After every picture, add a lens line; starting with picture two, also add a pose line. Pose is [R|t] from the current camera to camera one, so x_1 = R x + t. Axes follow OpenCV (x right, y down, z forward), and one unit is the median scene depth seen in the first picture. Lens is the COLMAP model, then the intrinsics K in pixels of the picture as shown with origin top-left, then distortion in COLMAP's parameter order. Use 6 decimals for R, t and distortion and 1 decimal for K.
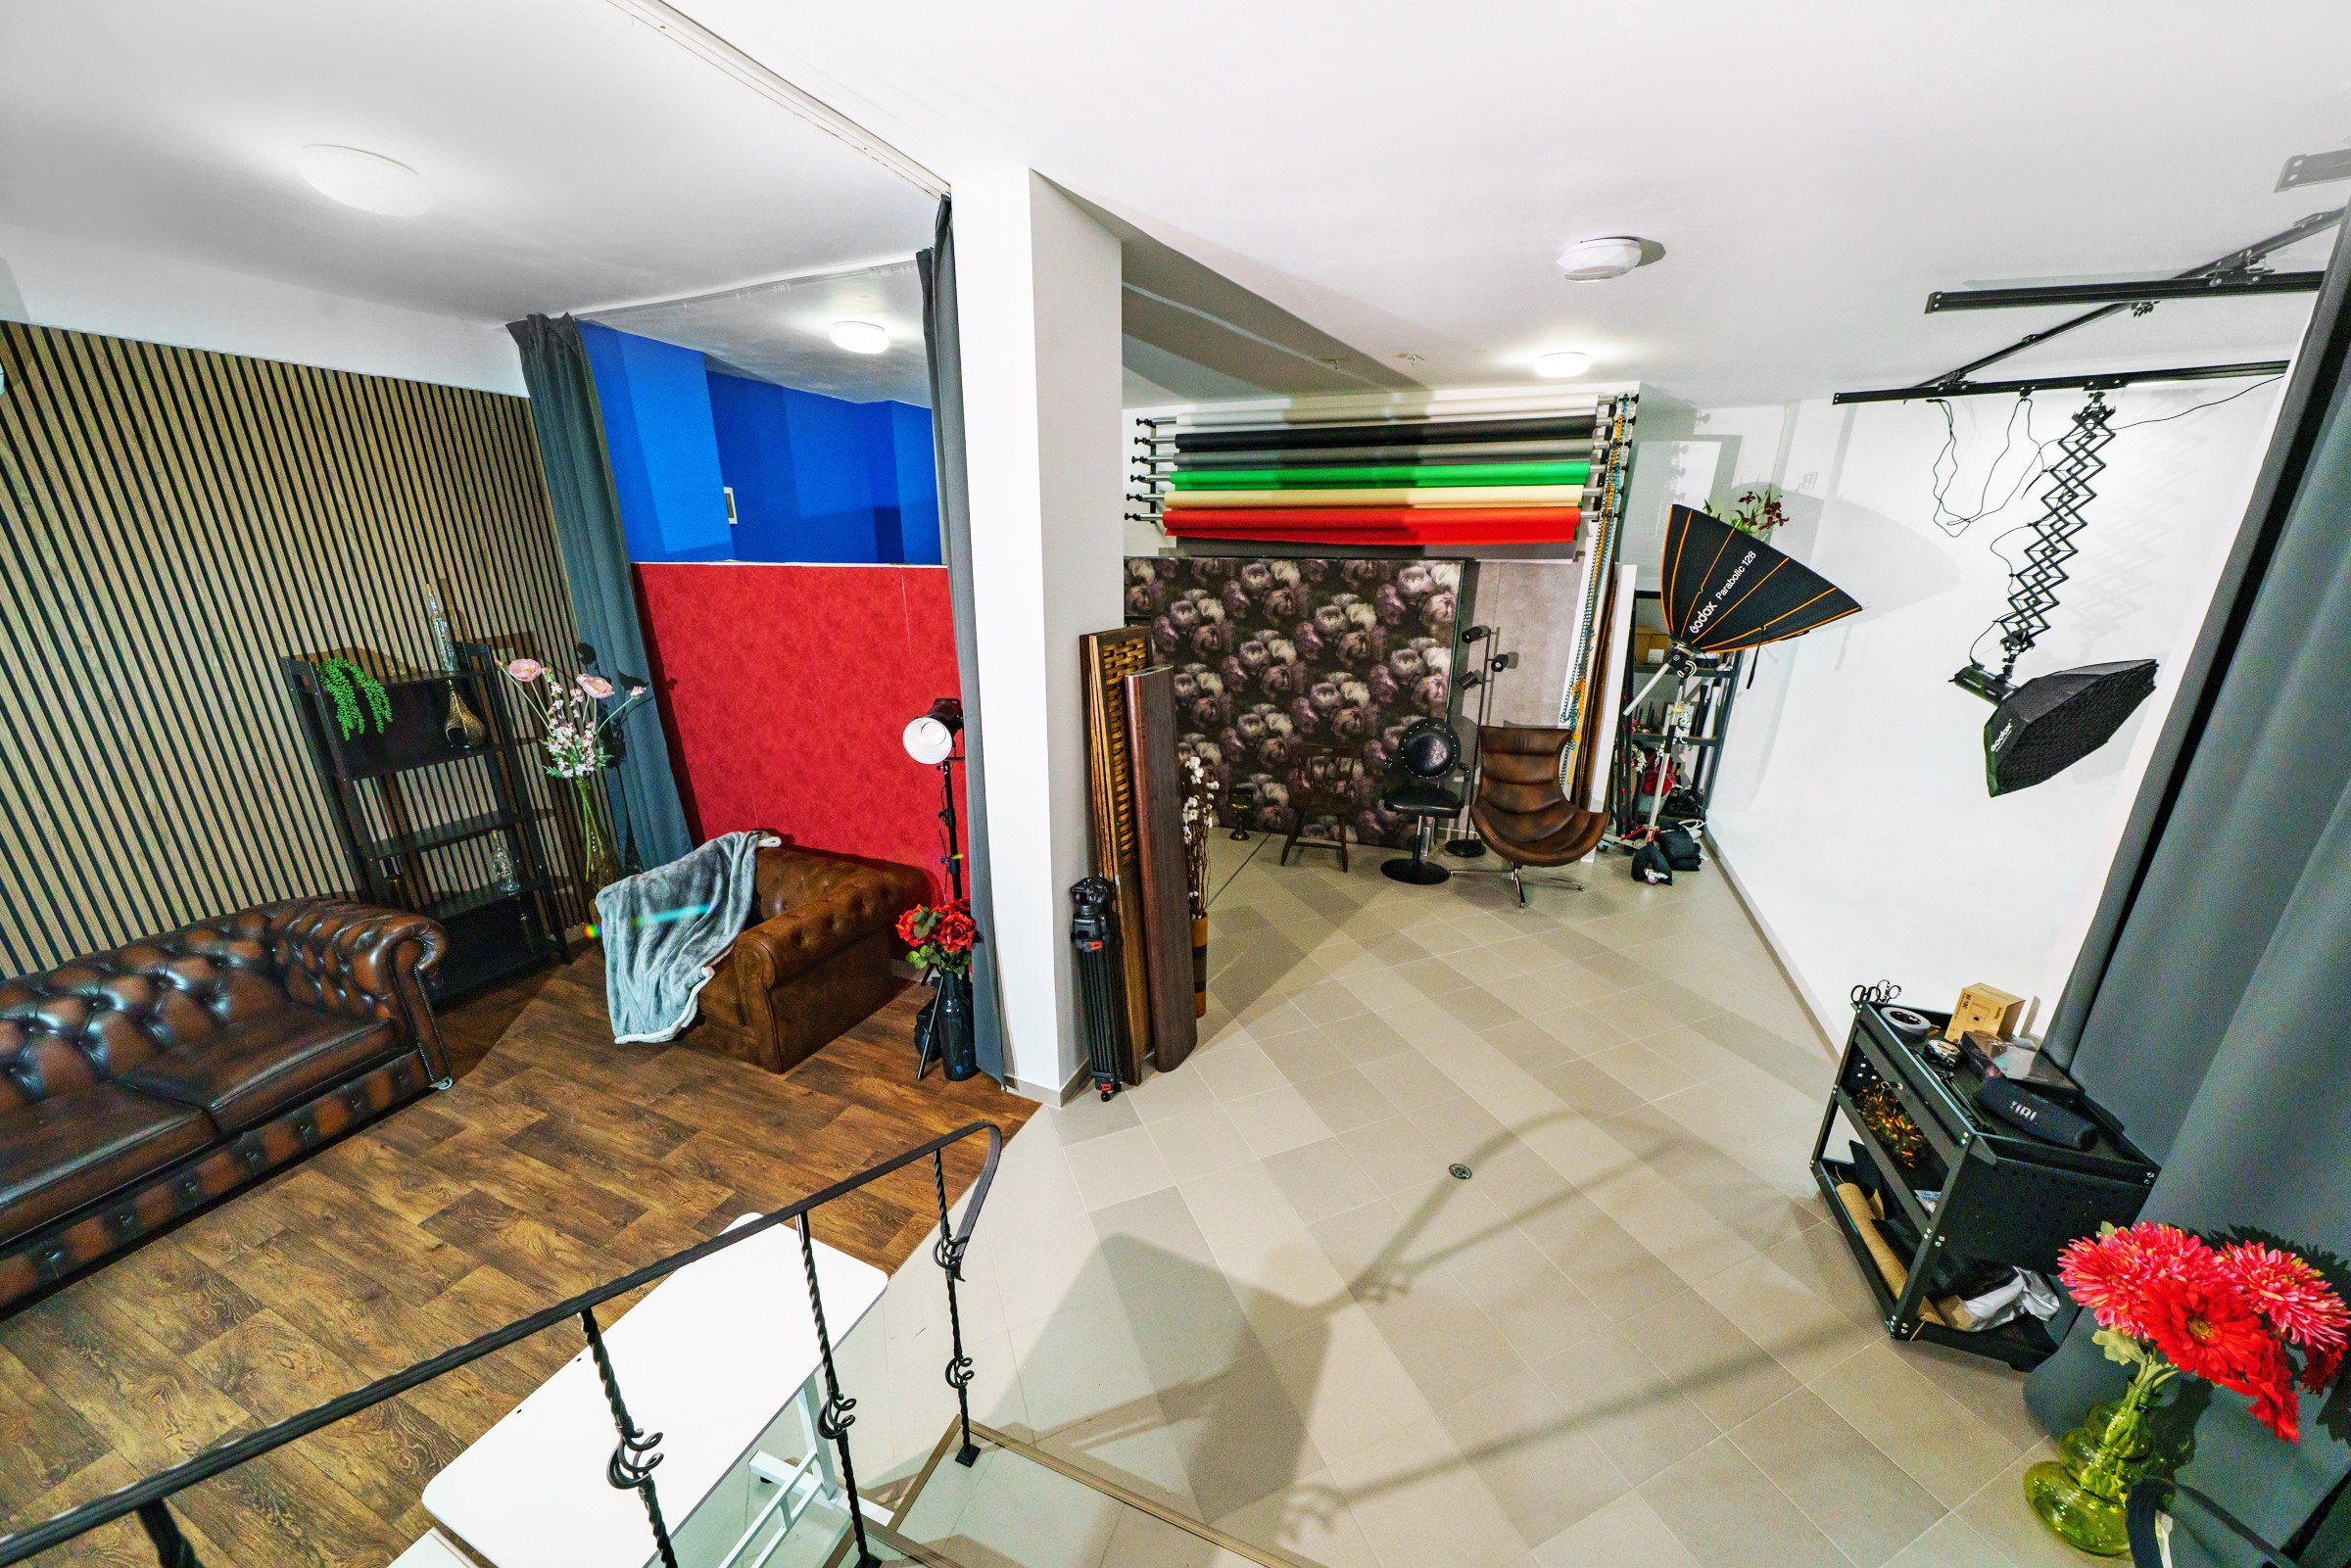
lens RADIAL K [[795.6, 0, 1182.6], [0, 795.6, 798.3], [0, 0, 1]] dist [-0.003677, 0.000235]
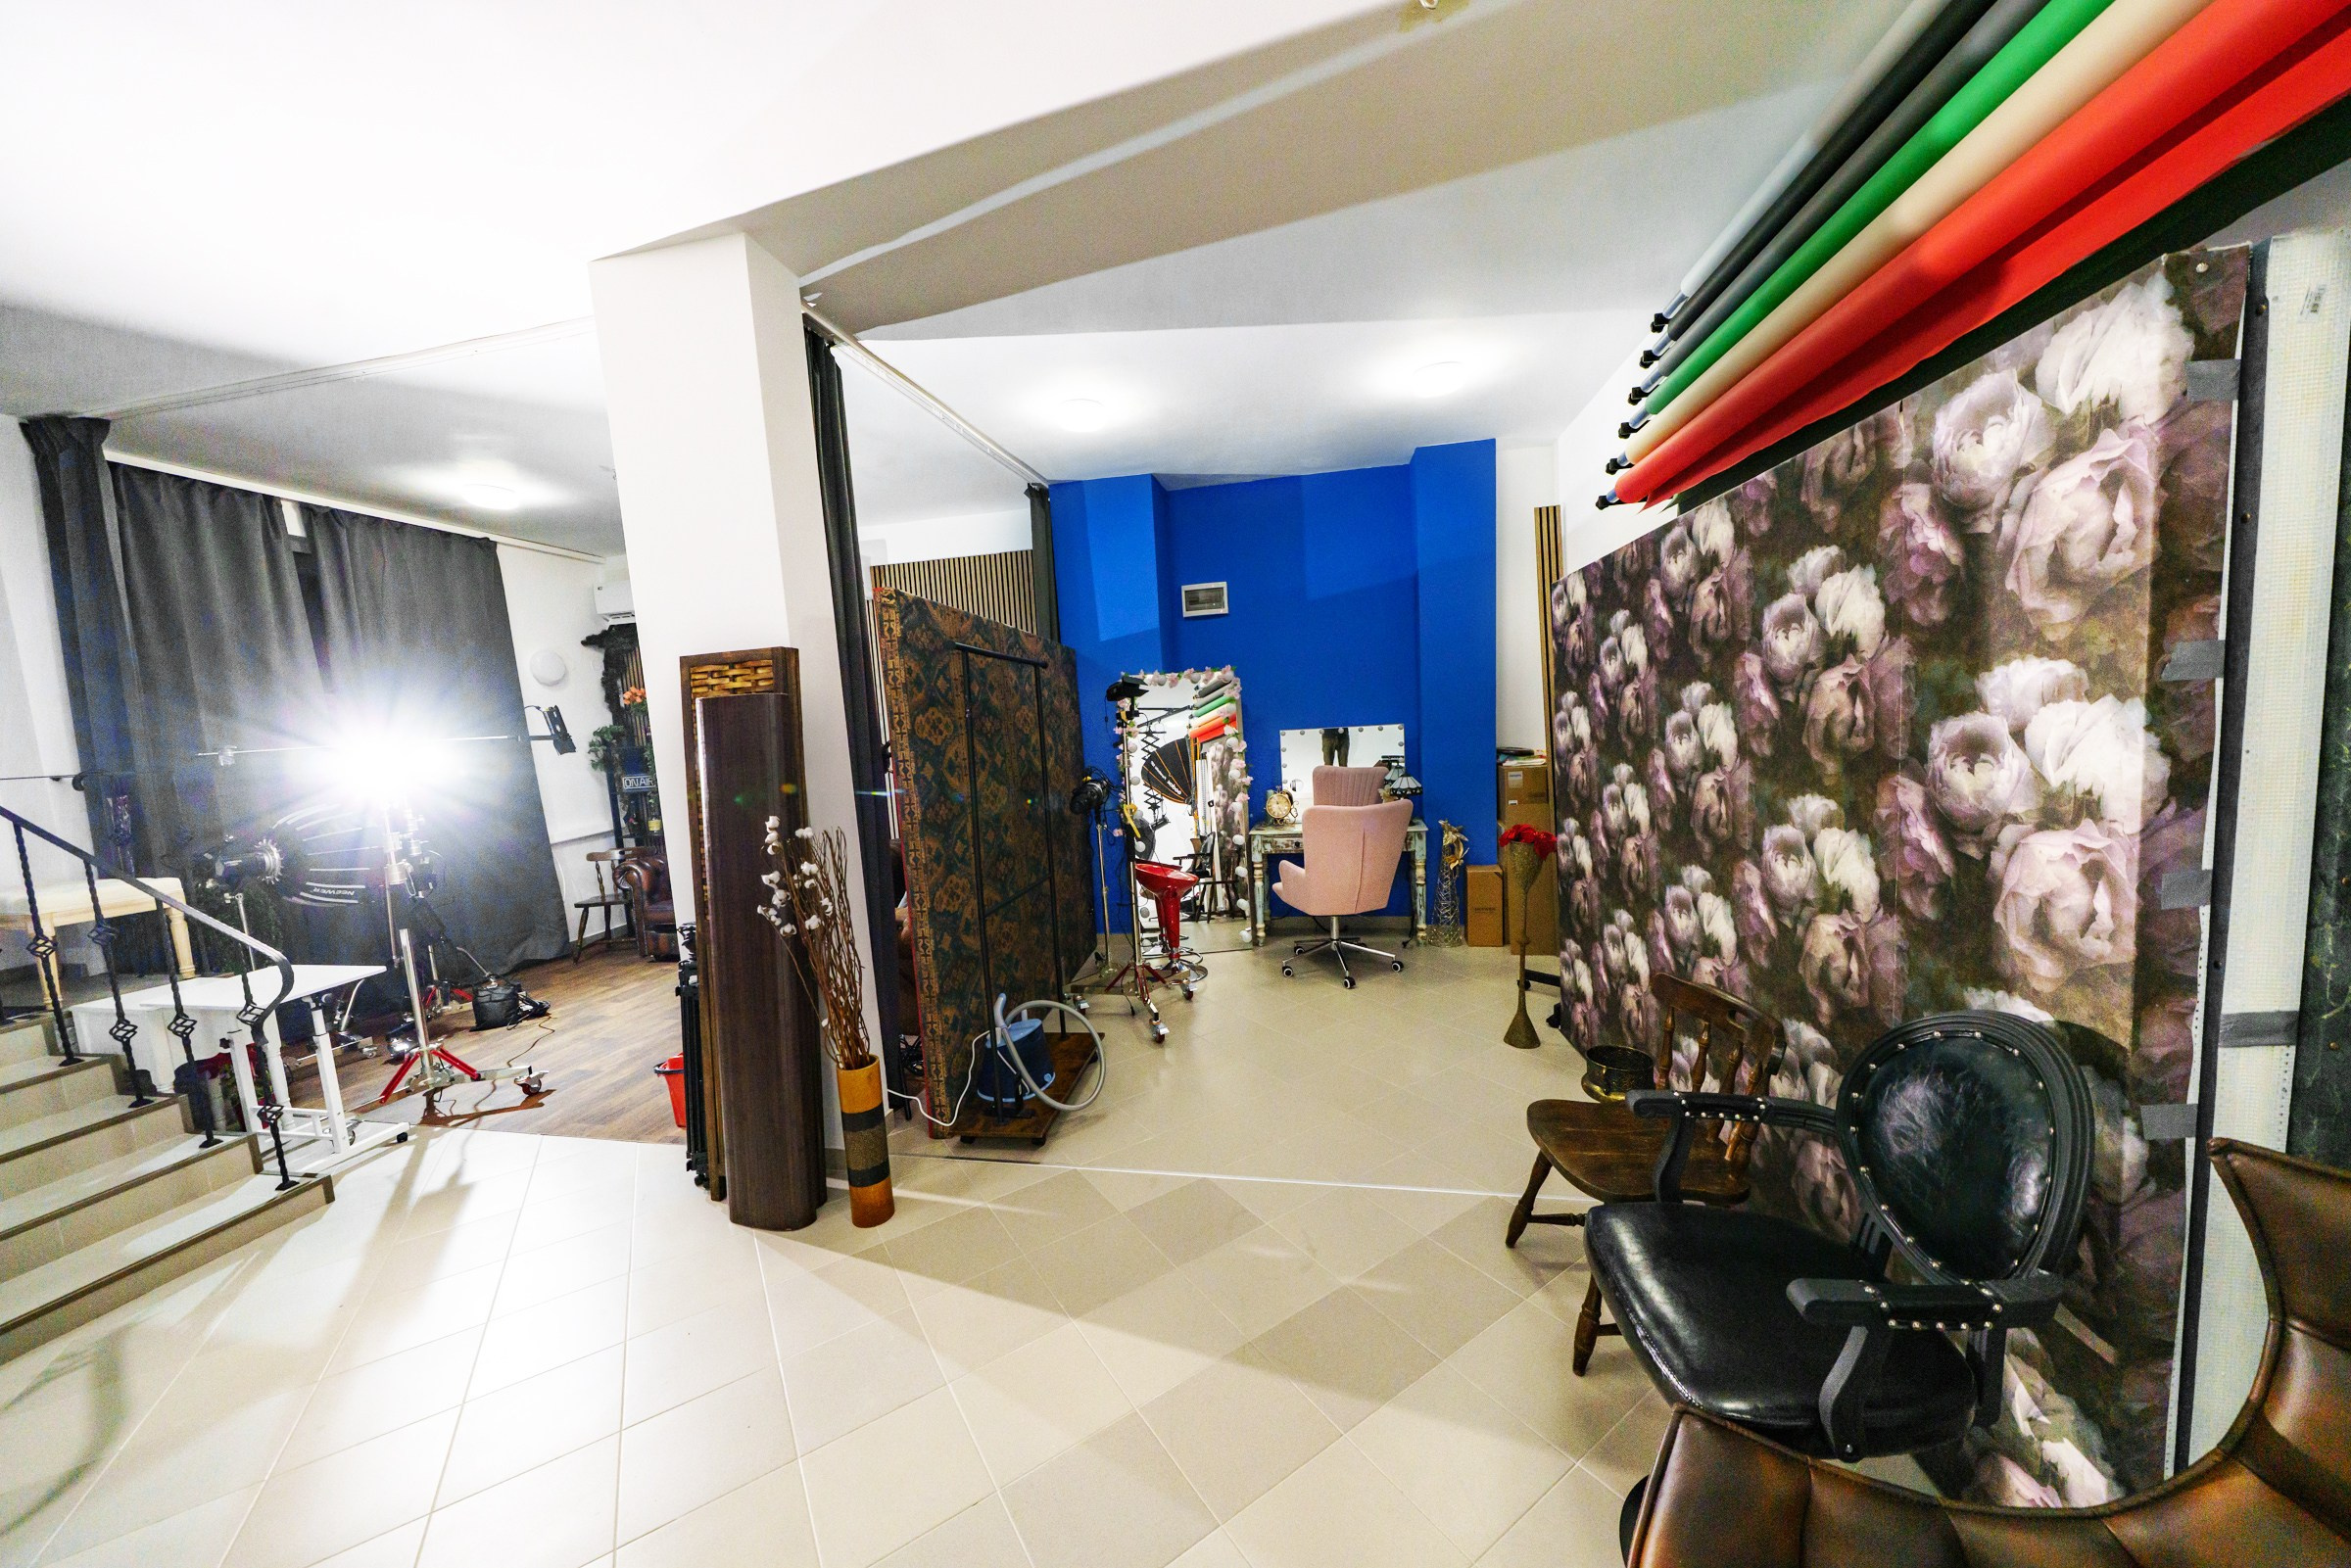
lens RADIAL K [[795.6, 0, 1187.2], [0, 795.6, 804.1], [0, 0, 1]] dist [-0.003677, 0.000235]
pose [[0.187857, 0.087725, -0.978271, 0.686762], [-0.245980, 0.968465, 0.039610, -0.157642], [0.950896, 0.233194, 0.203511, 1.034862]]
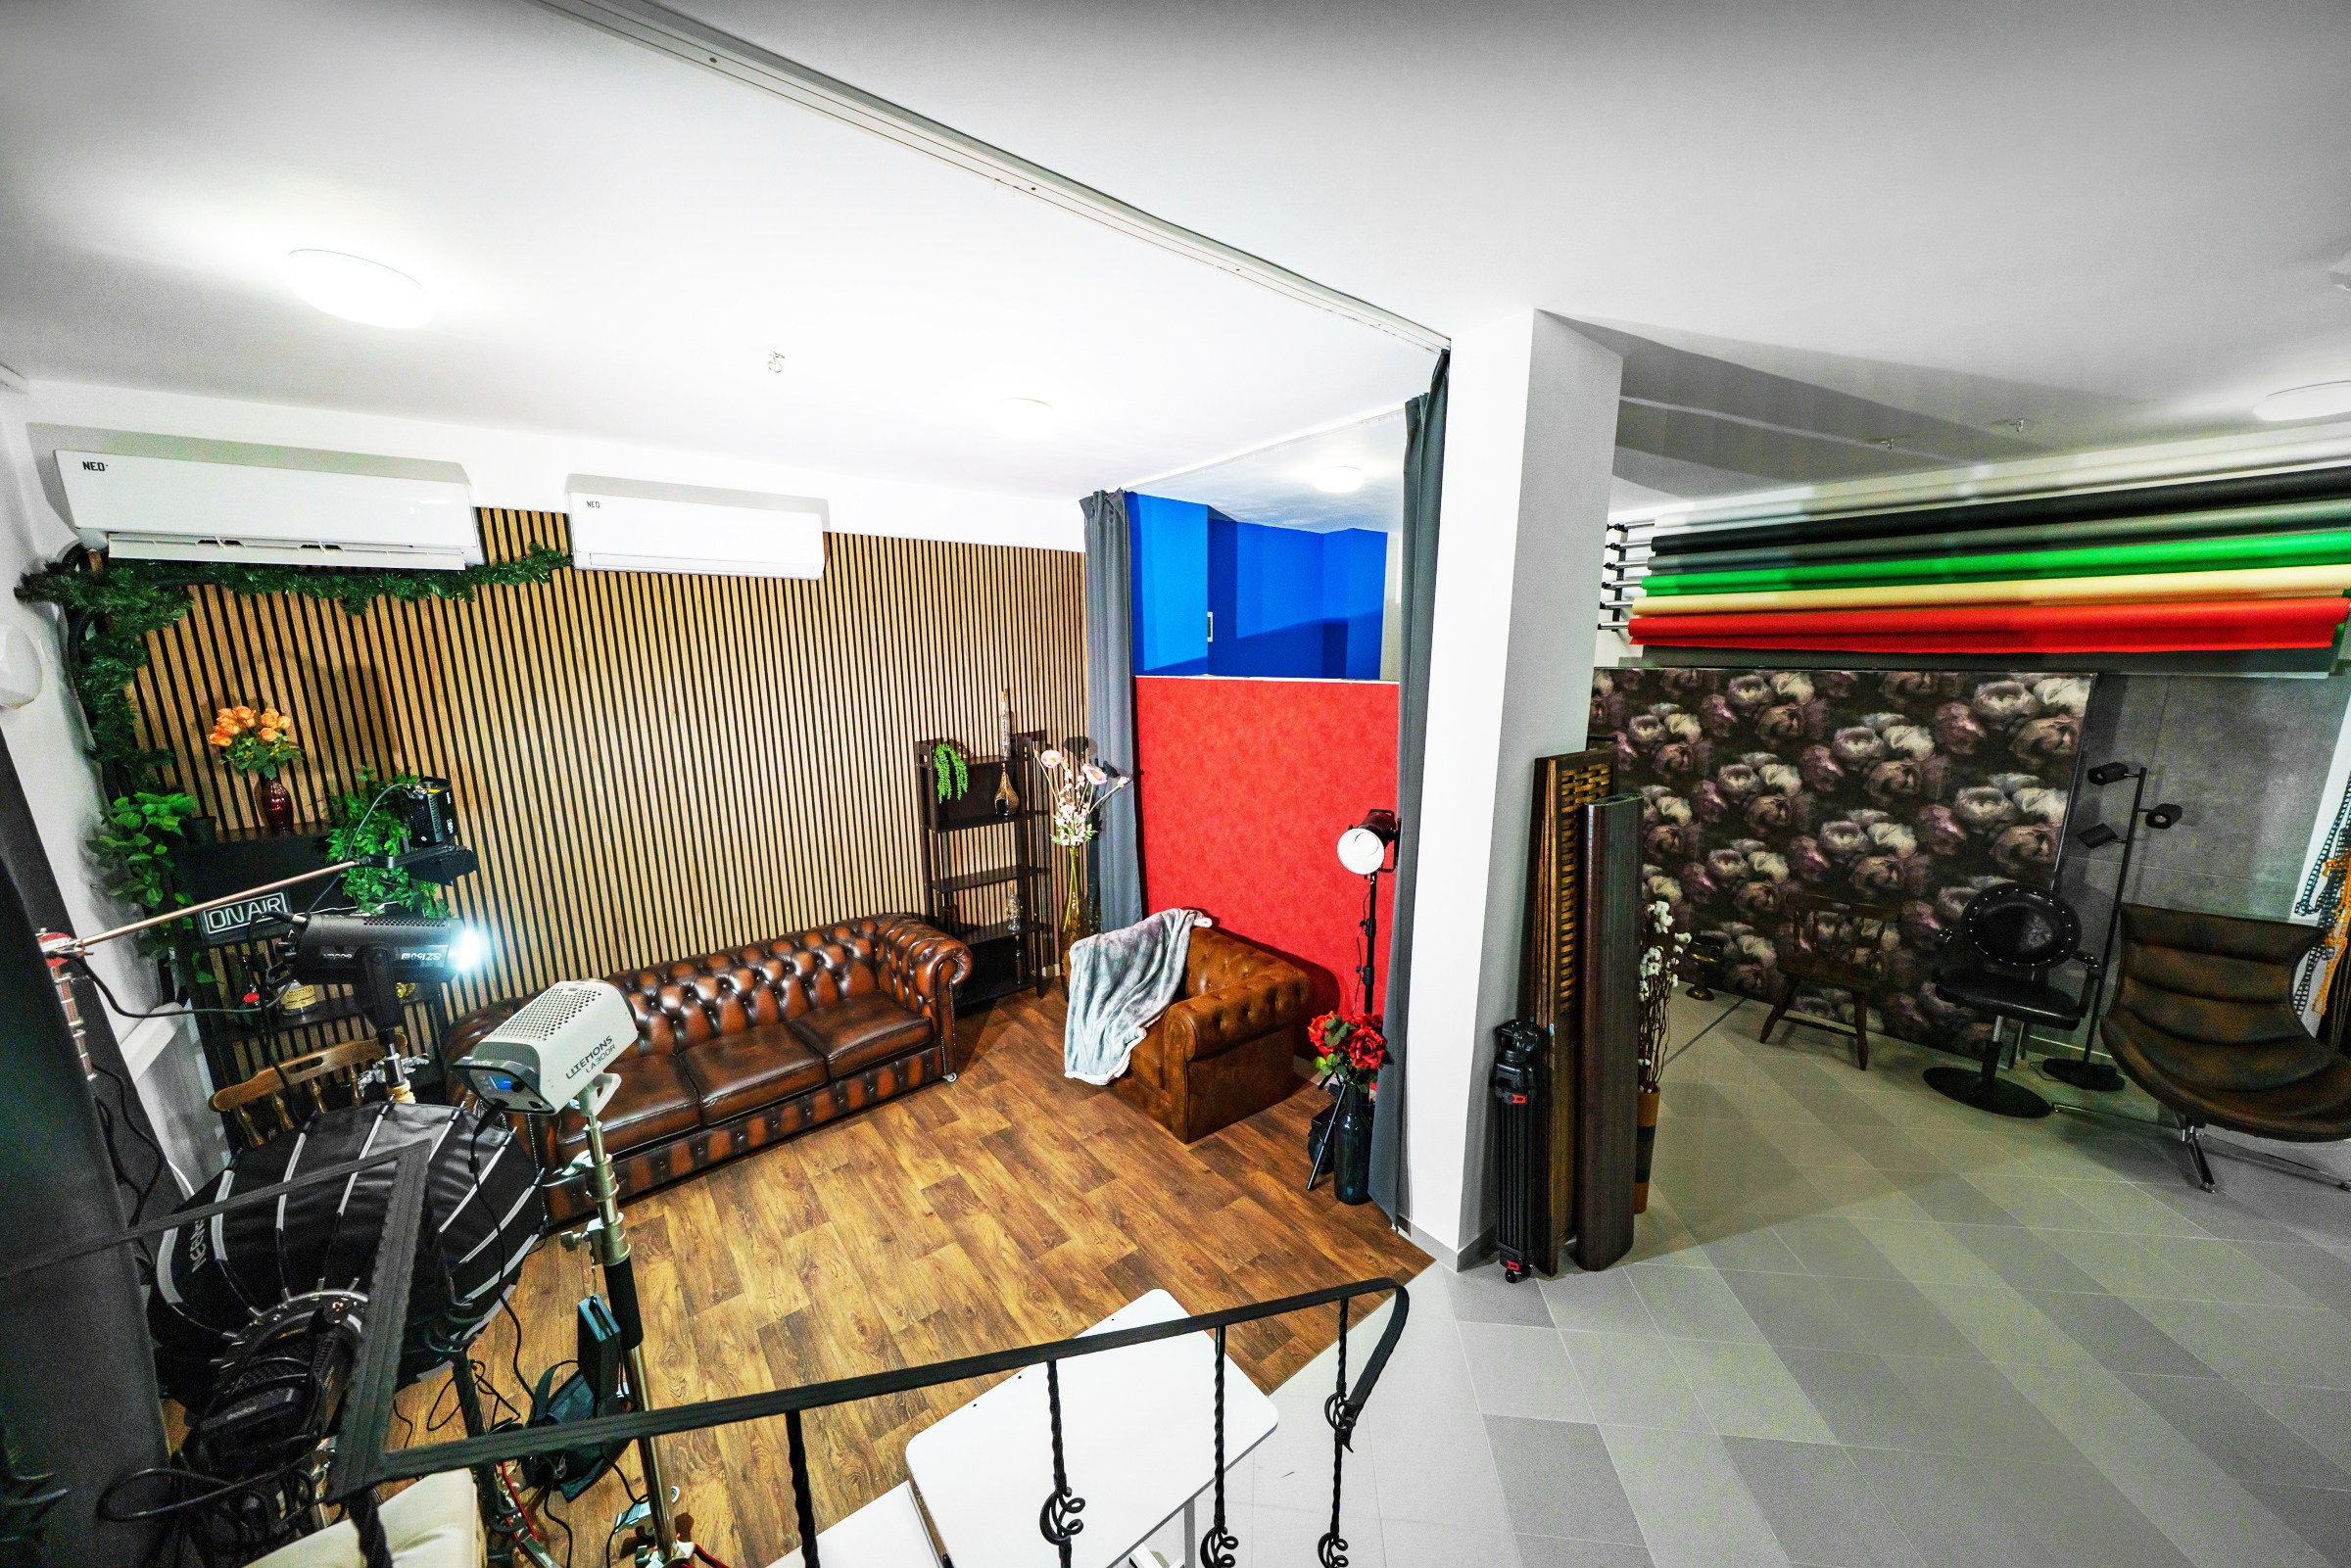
lens RADIAL K [[795.6, 0, 1188.0], [0, 795.6, 795.8], [0, 0, 1]] dist [-0.003677, 0.000235]
pose [[0.877276, 0.073952, -0.474255, -0.031678], [-0.132639, 0.986936, -0.091459, -0.016729], [0.461296, 0.143140, 0.875624, -0.000199]]
